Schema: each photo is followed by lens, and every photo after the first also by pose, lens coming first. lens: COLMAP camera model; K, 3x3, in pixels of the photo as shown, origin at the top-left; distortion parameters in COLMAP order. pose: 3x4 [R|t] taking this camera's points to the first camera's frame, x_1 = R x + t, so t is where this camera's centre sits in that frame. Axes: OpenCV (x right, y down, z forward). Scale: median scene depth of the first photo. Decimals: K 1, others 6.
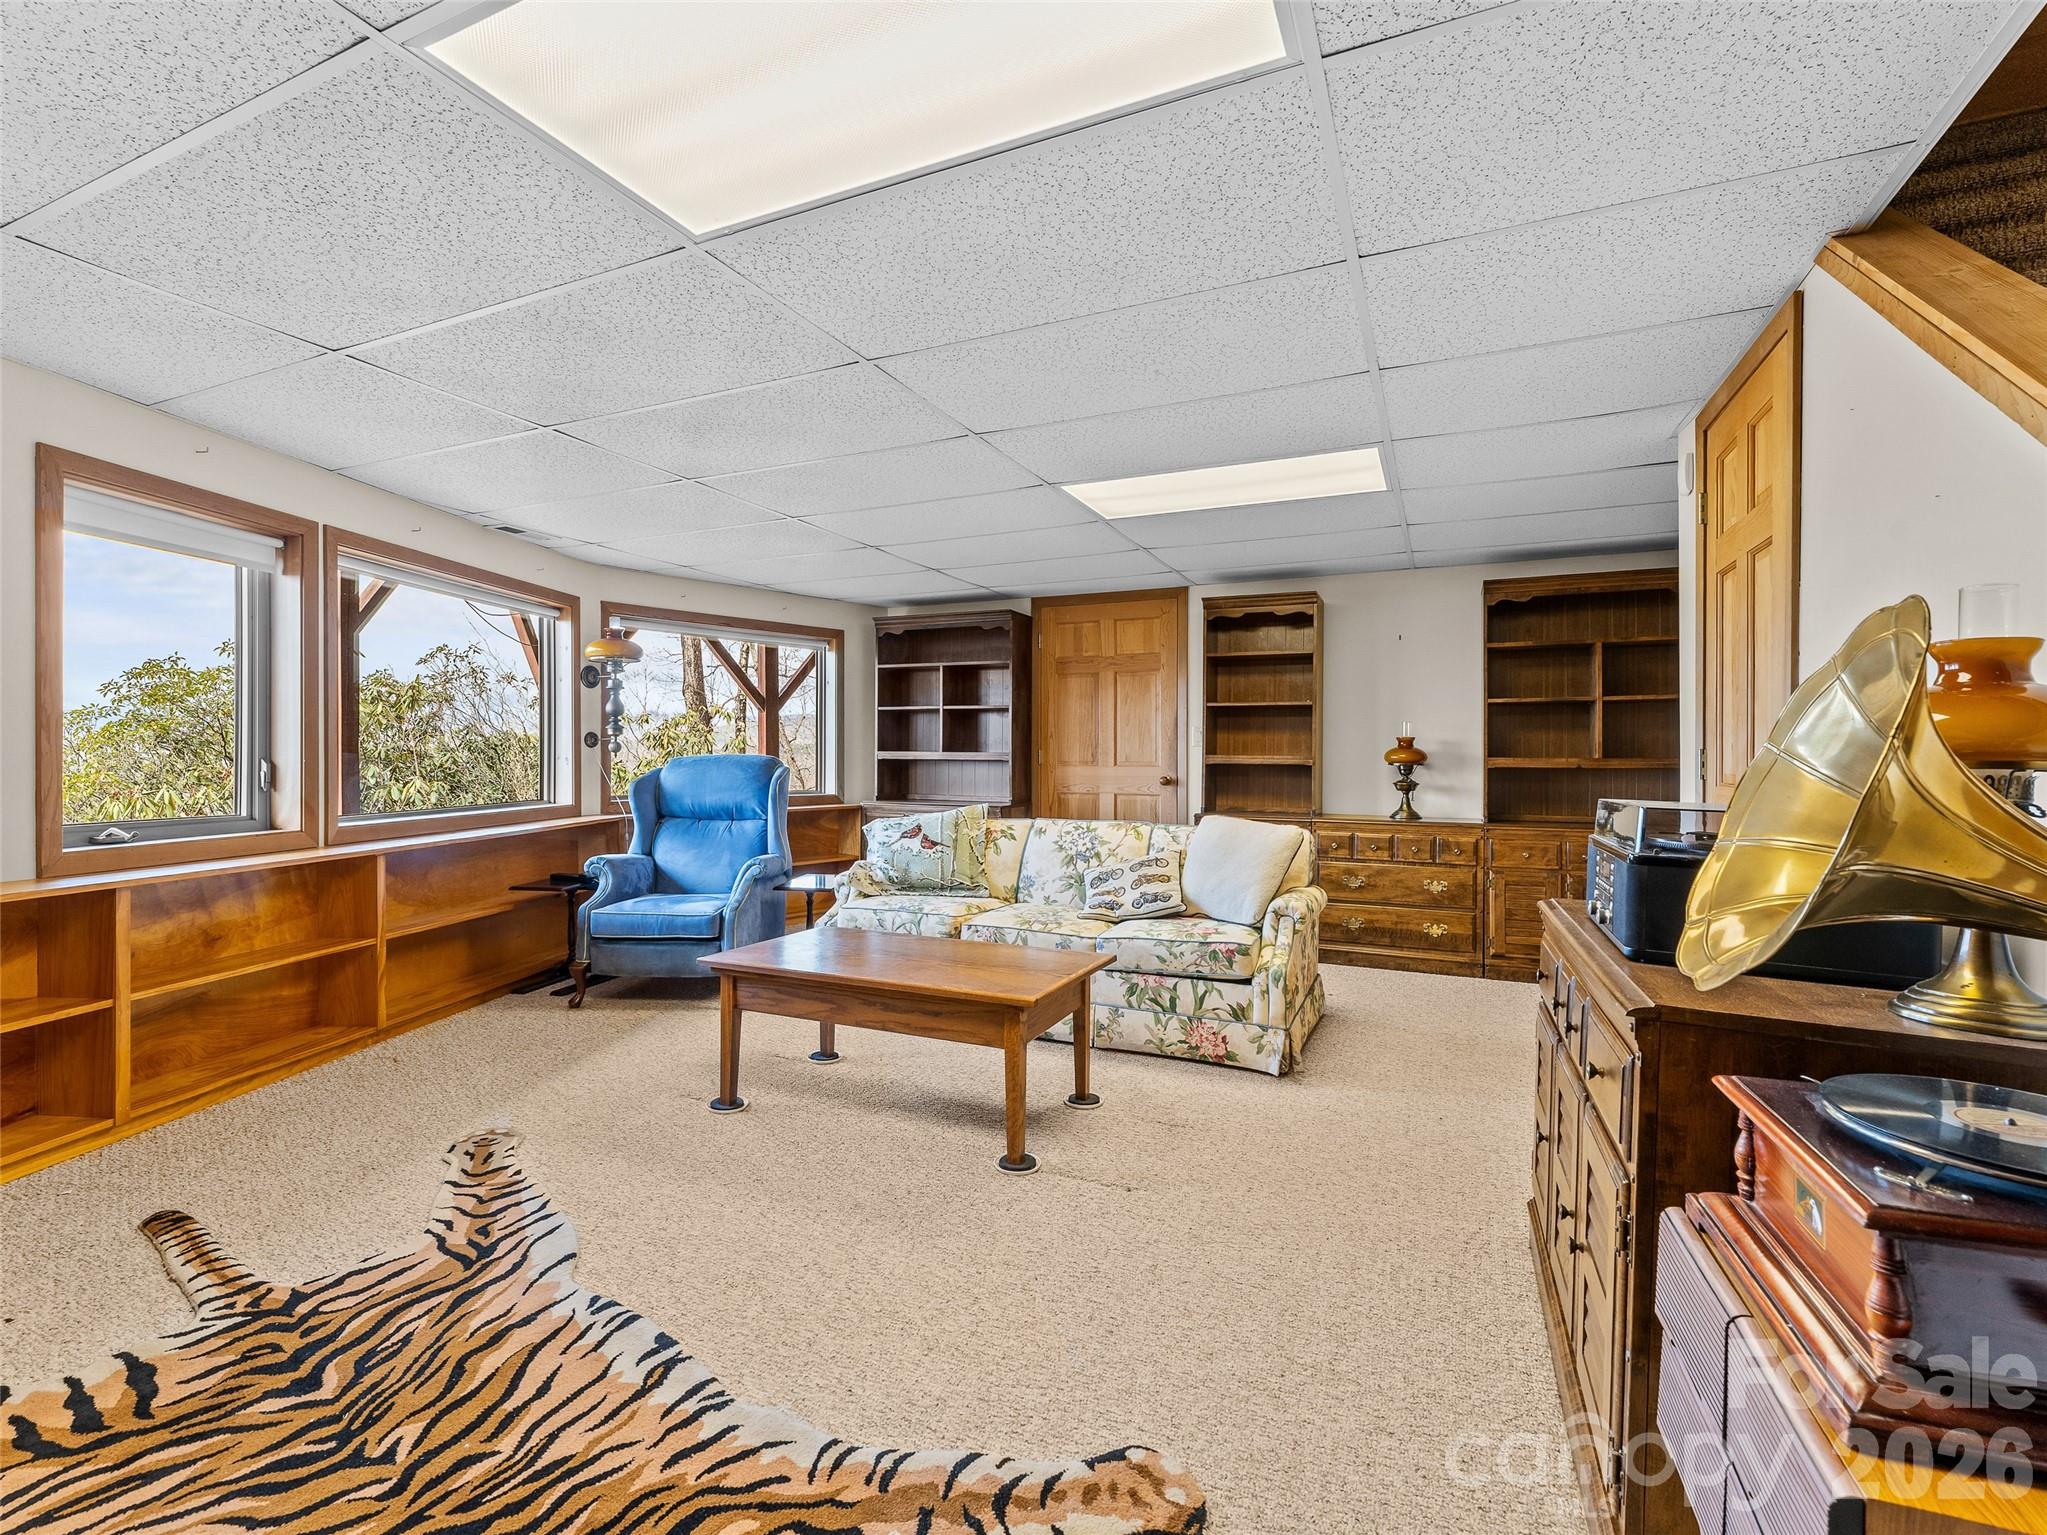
lens RADIAL K [[938.5, 0, 1027.3], [0, 938.5, 802.2], [0, 0, 1]] dist [0.001355, -0.000436]
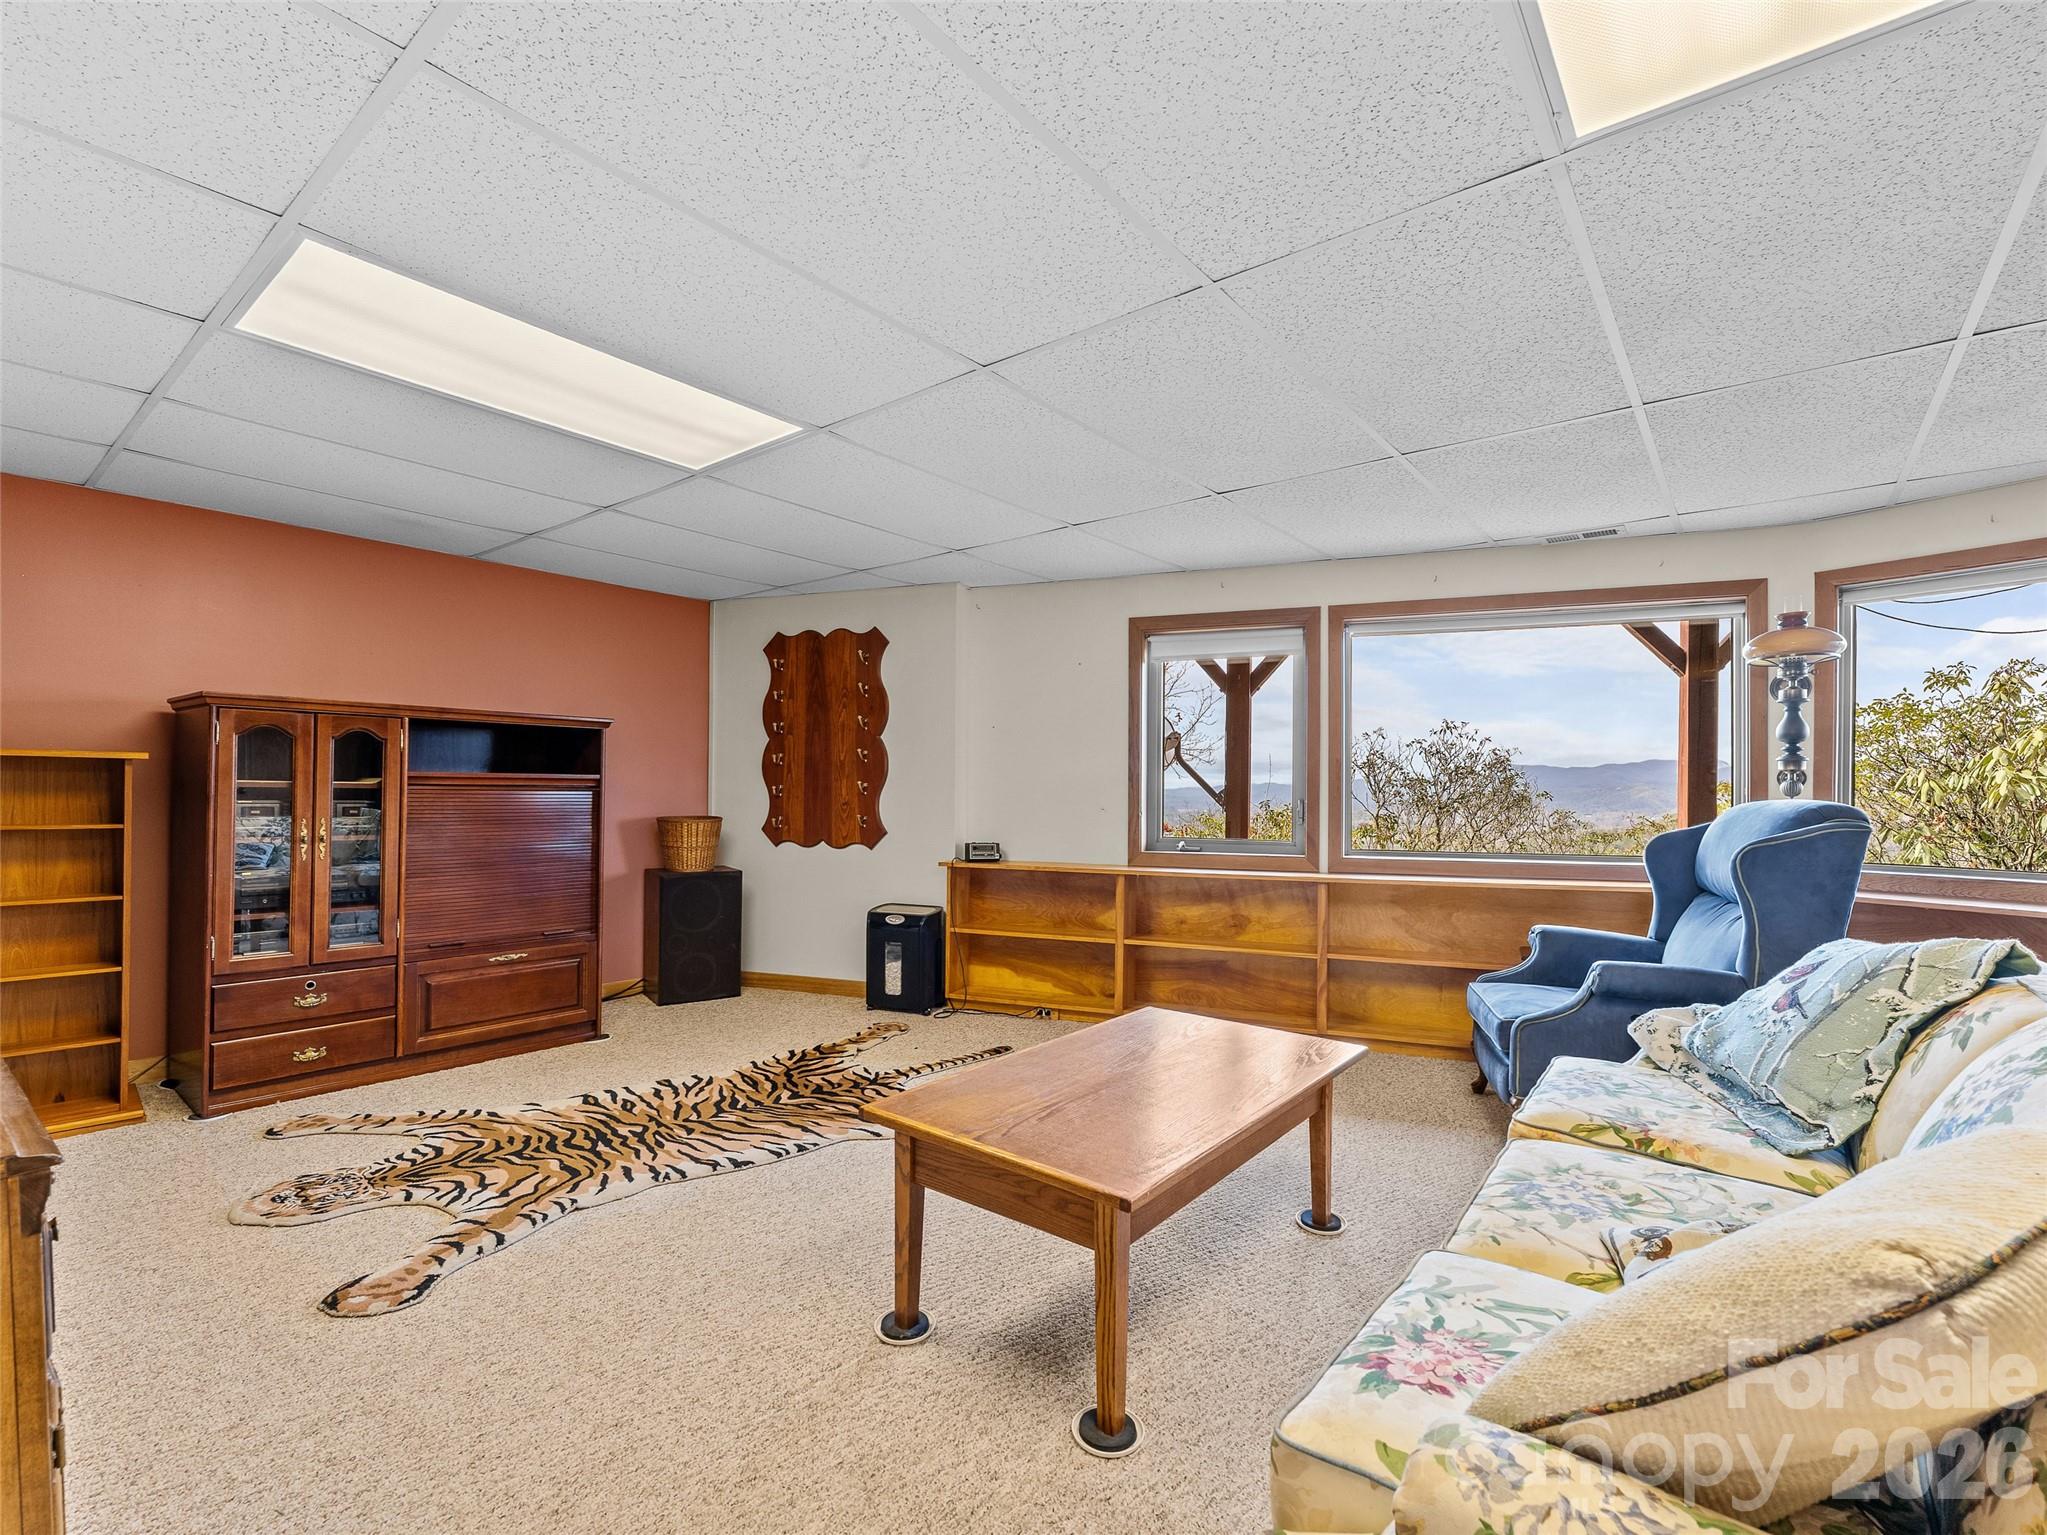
lens RADIAL K [[938.5, 0, 1027.3], [0, 938.5, 802.2], [0, 0, 1]] dist [0.001355, -0.000436]
pose [[-0.255130, 0.010689, -0.966848, 1.067791], [-0.055160, 0.998150, 0.025591, -0.109835], [0.965332, 0.059860, -0.254068, 1.915488]]
